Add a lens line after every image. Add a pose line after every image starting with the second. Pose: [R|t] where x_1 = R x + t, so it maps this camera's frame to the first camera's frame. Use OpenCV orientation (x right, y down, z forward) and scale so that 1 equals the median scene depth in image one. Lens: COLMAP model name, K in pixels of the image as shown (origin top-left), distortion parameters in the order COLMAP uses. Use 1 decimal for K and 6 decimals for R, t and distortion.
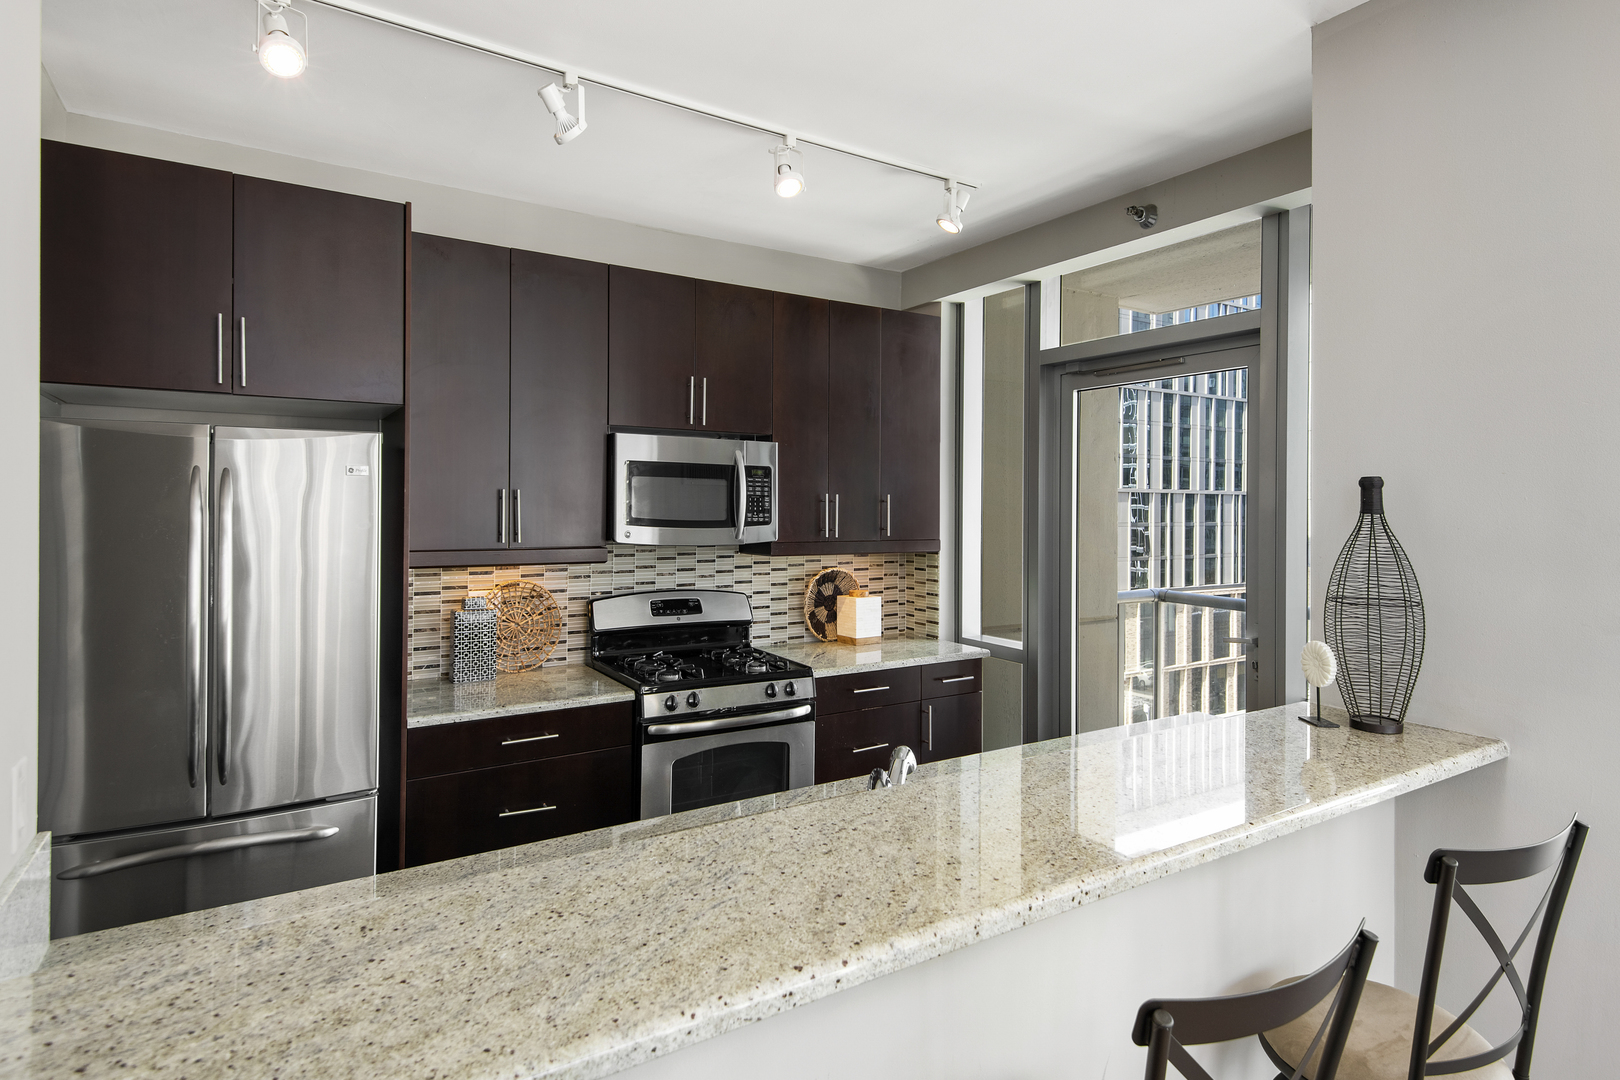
lens RADIAL K [[845.5, 0, 798.2], [0, 845.5, 525.3], [0, 0, 1]] dist [0.012029, -0.004489]
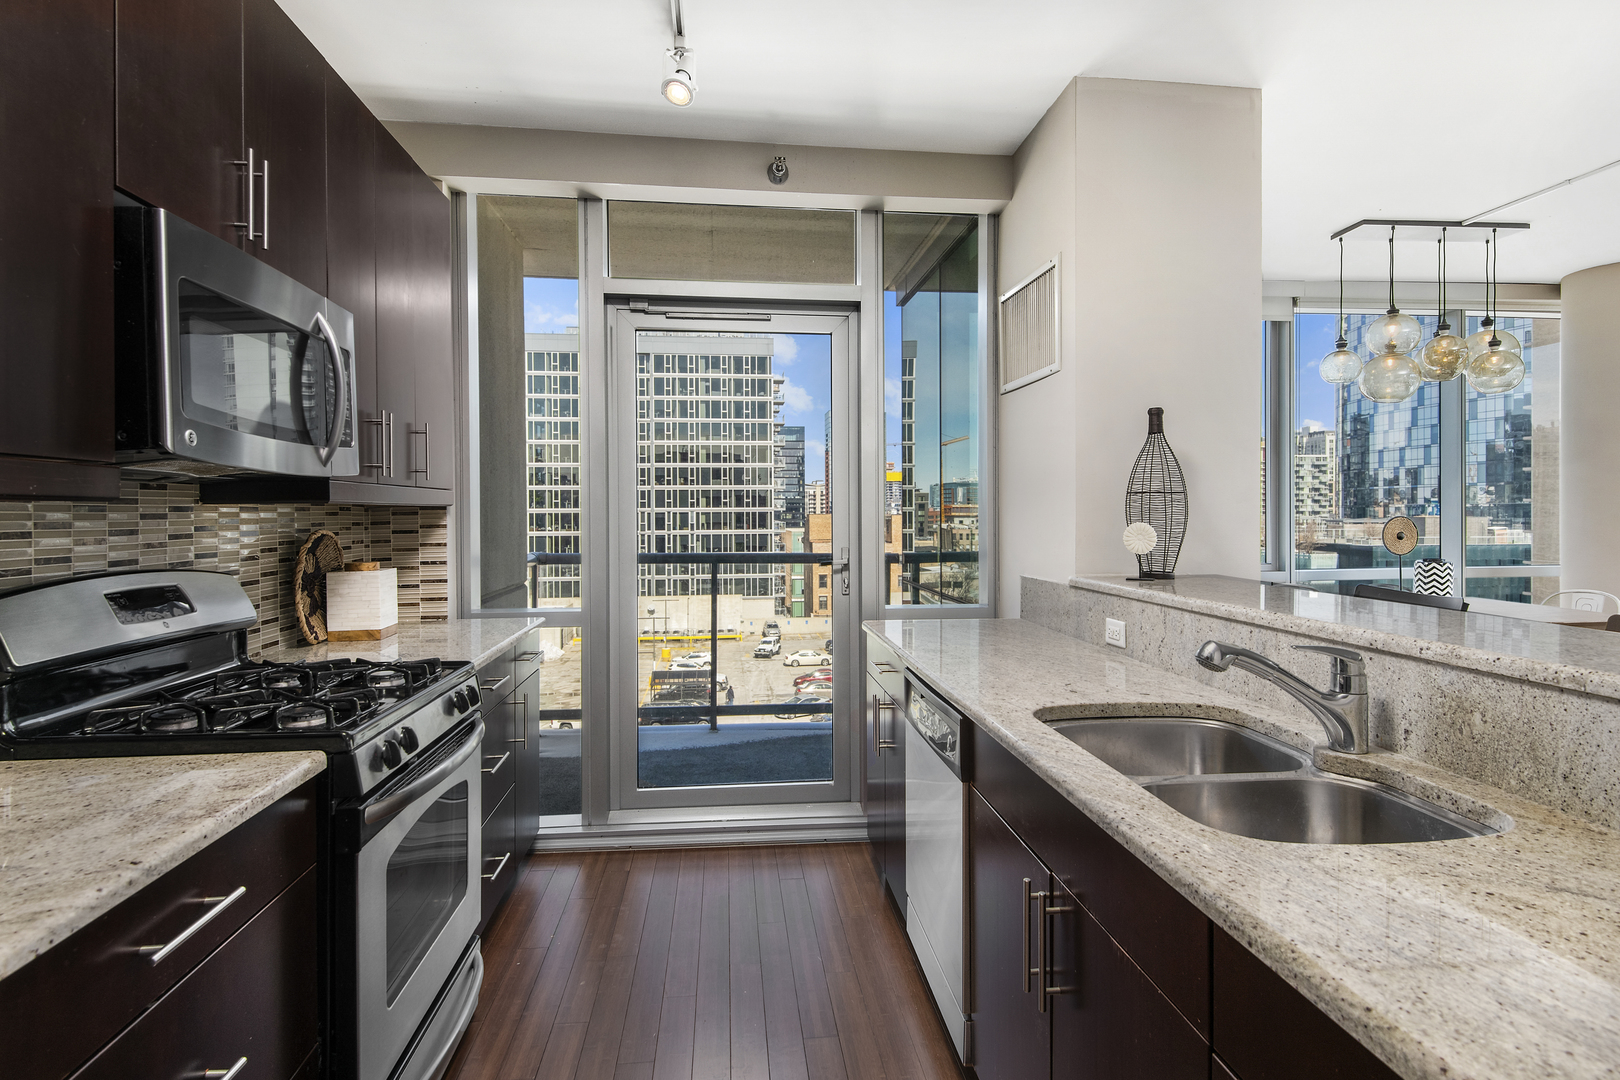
lens RADIAL K [[825.2, 0, 824.0], [0, 825.2, 529.4], [0, 0, 1]] dist [0.001990, -0.002196]
pose [[0.437252, -0.025632, 0.898974, -0.390222], [0.023776, 0.999574, 0.016936, 0.051728], [-0.899025, 0.013968, 0.437675, 0.403224]]
